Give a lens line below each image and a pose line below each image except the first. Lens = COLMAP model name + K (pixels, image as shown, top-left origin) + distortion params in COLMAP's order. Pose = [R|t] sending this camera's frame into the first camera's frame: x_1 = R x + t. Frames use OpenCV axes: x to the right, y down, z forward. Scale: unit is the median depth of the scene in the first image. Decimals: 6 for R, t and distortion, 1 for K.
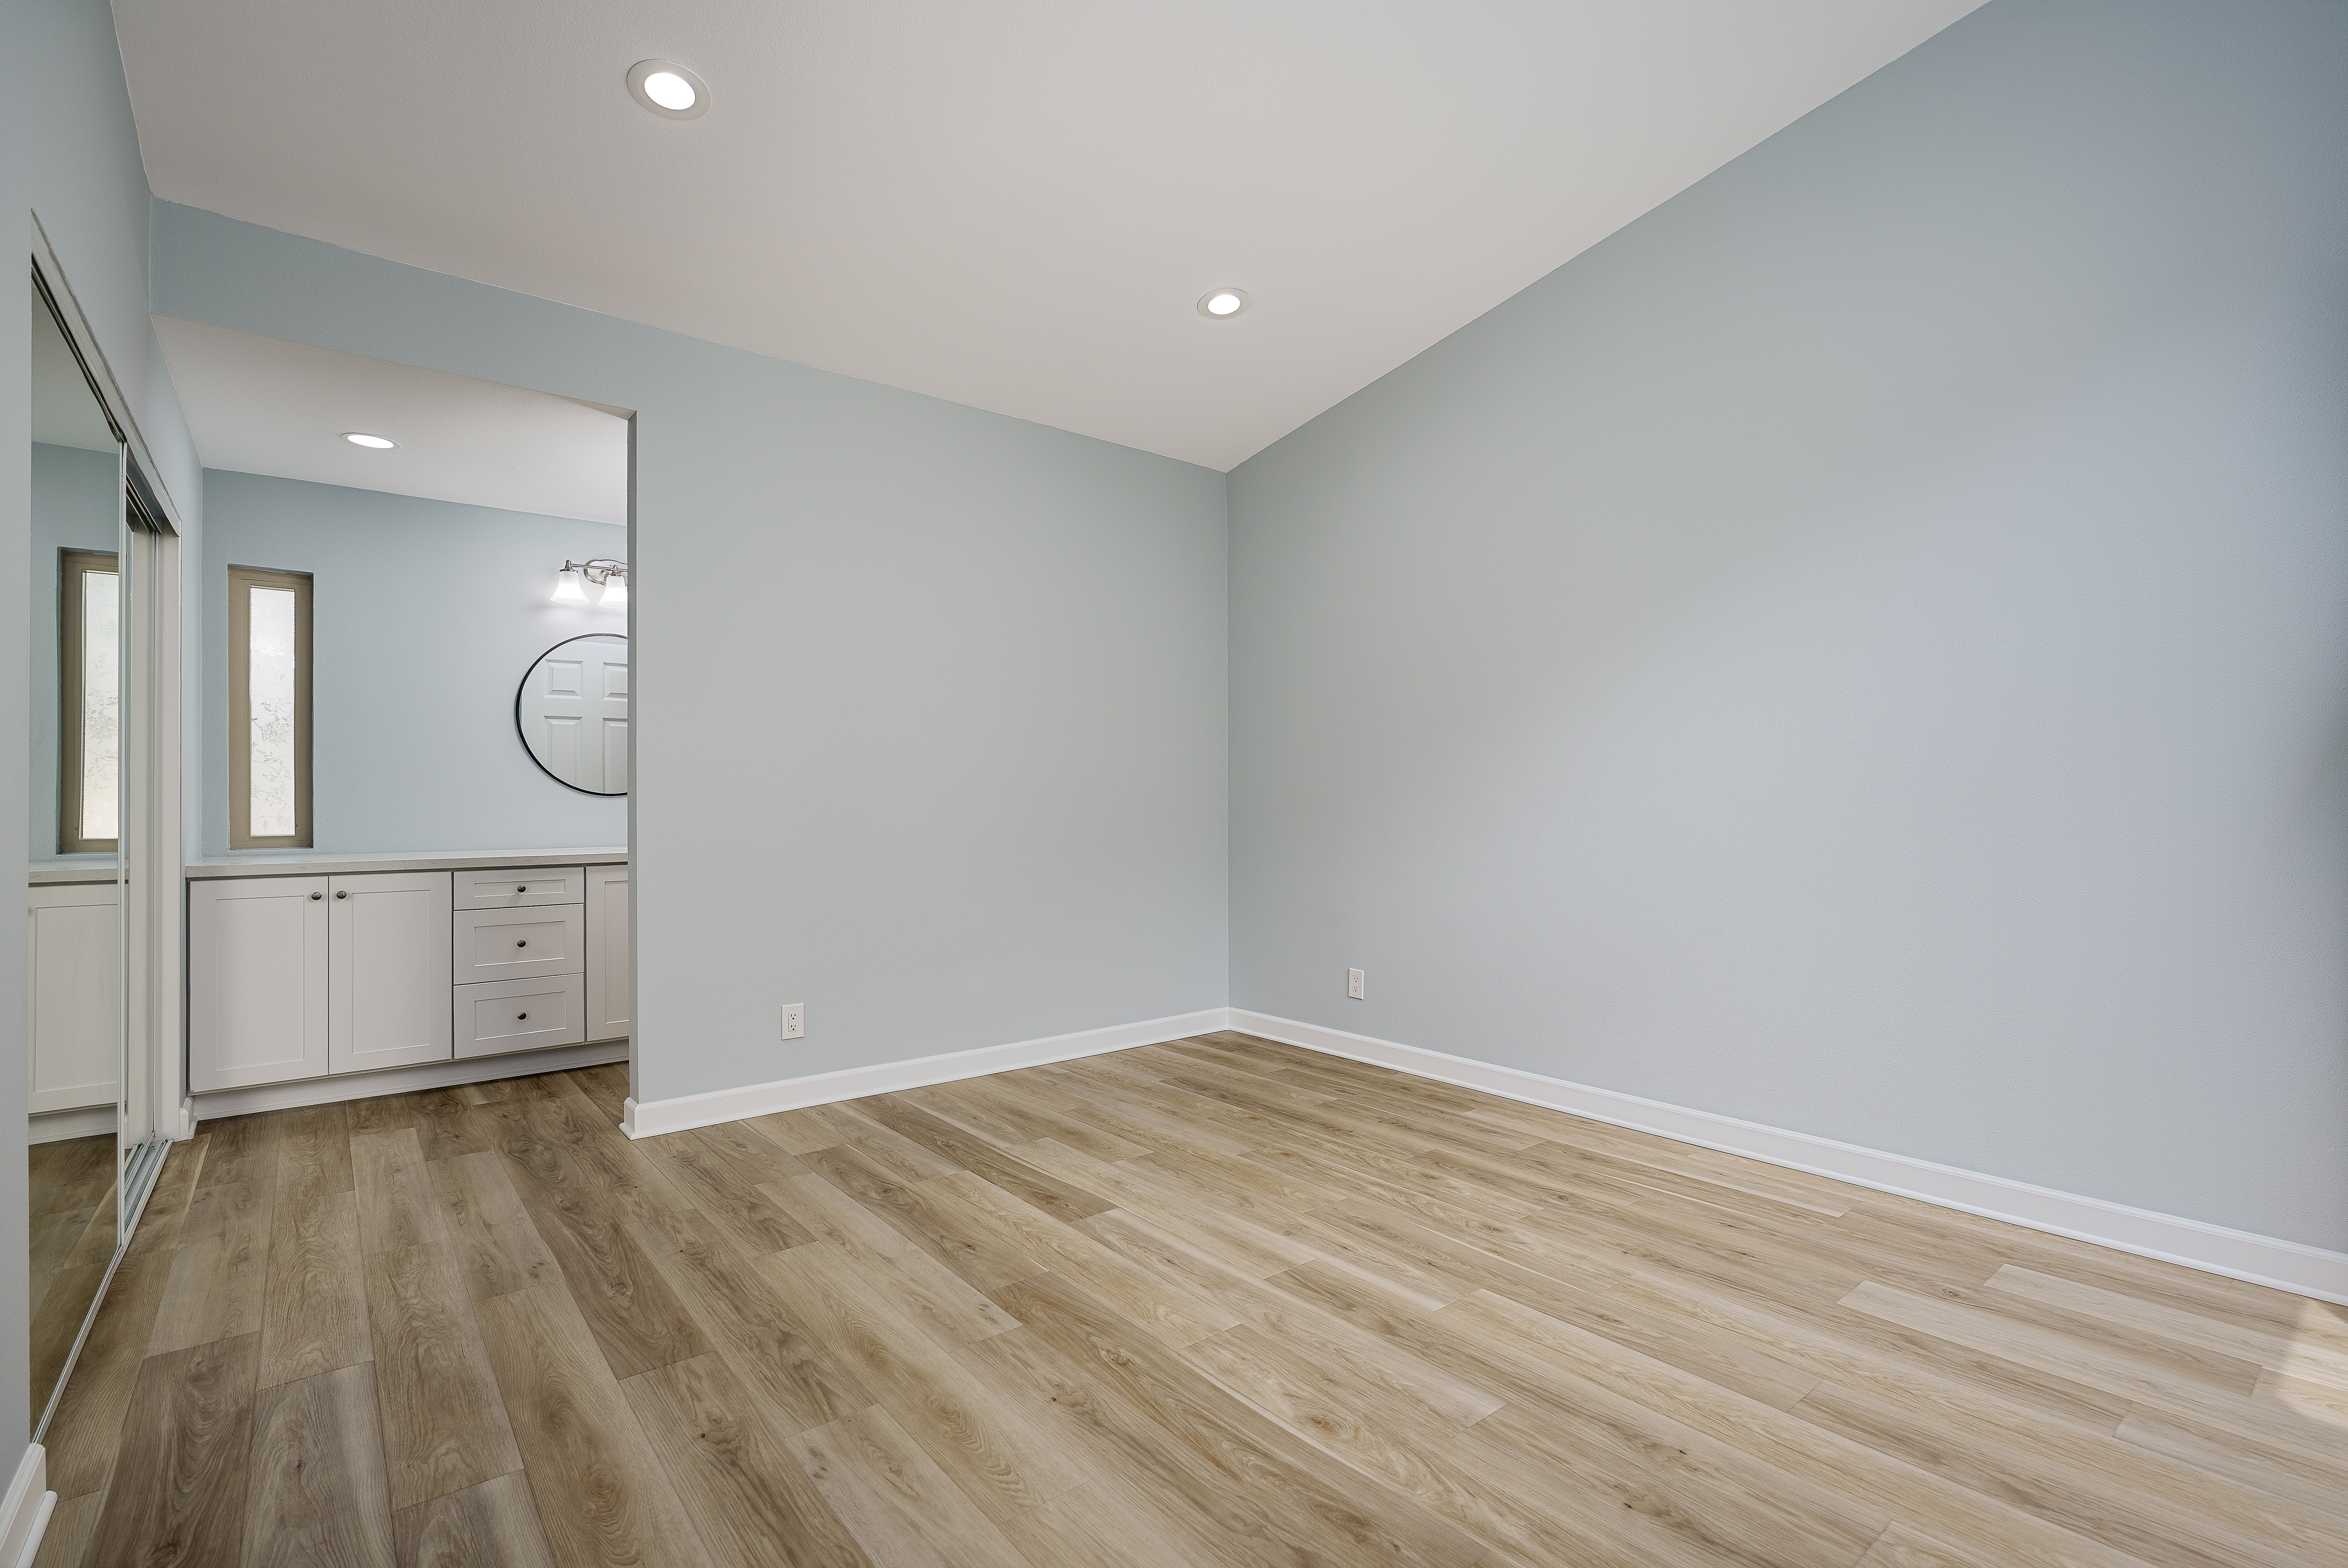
lens RADIAL K [[1072.5, 0, 1178.3], [0, 1072.5, 787.7], [0, 0, 1]] dist [0.000871, 0.000339]
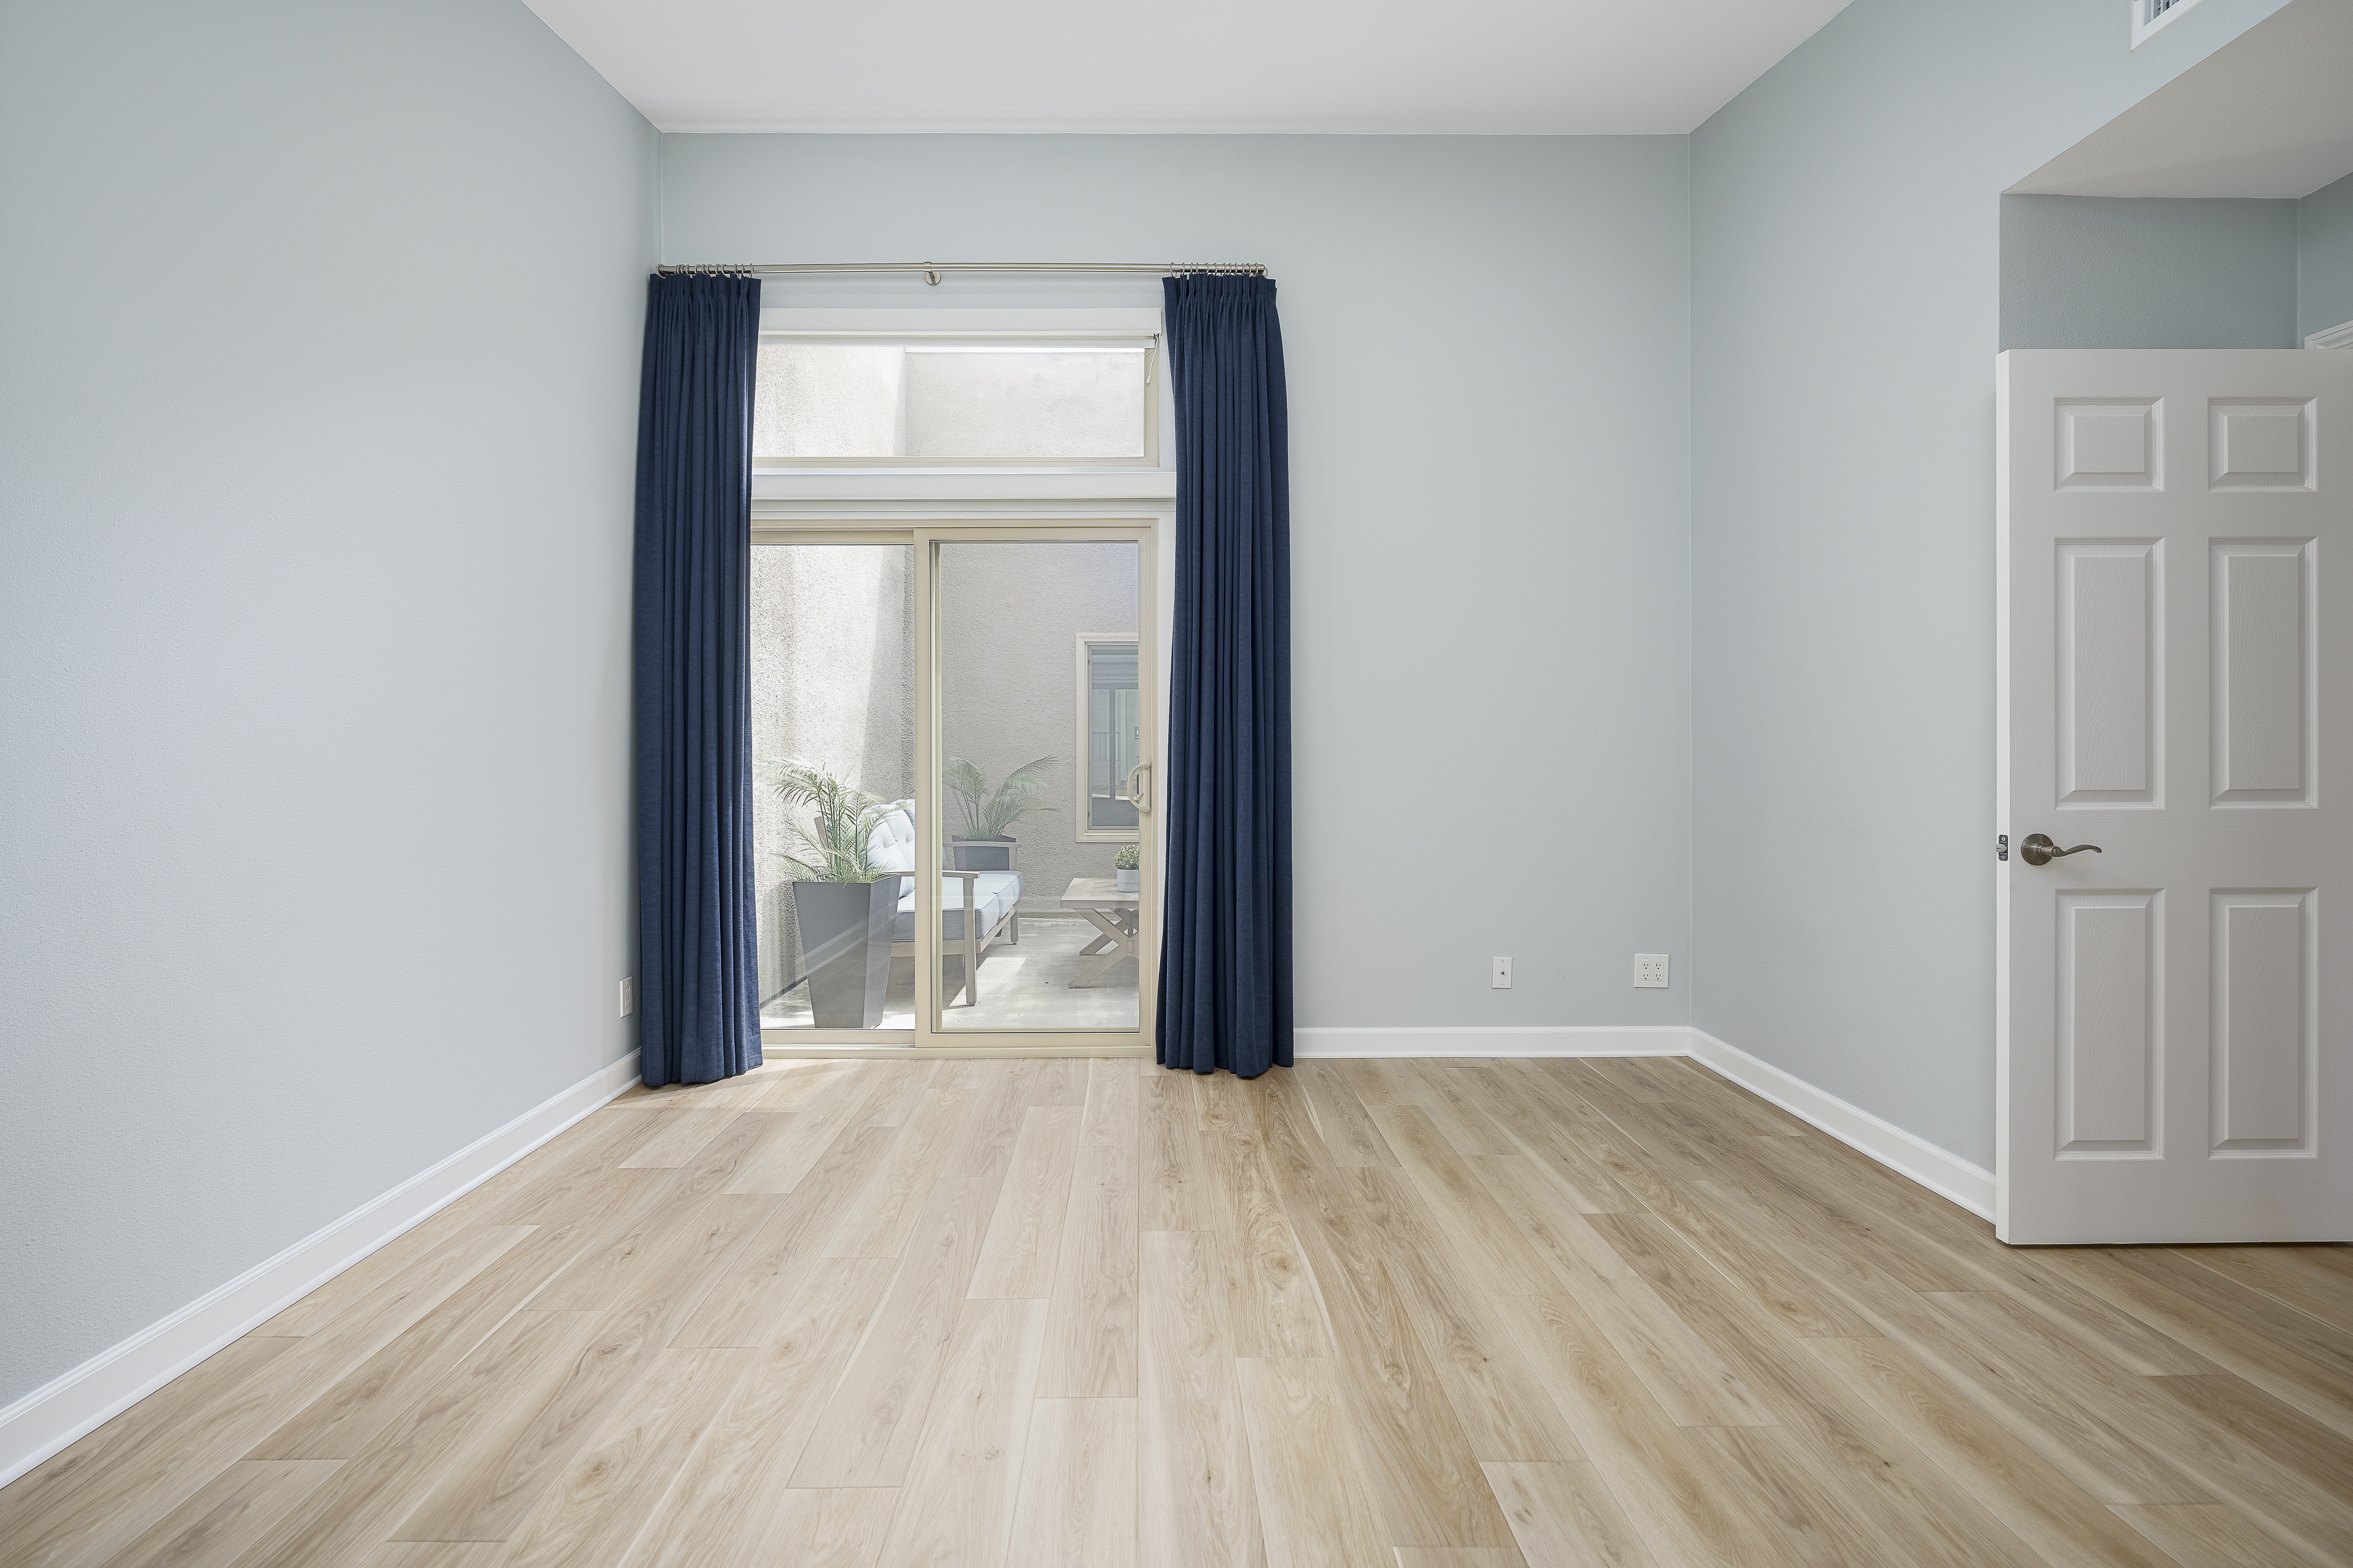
lens RADIAL K [[1074.8, 0, 1172.3], [0, 1074.8, 768.9], [0, 0, 1]] dist [0.000871, 0.000339]
pose [[-0.796507, -0.000253, 0.604629, -0.445113], [-0.003600, 0.999984, -0.004324, 0.029691], [-0.604618, -0.005621, -0.796496, 1.805444]]
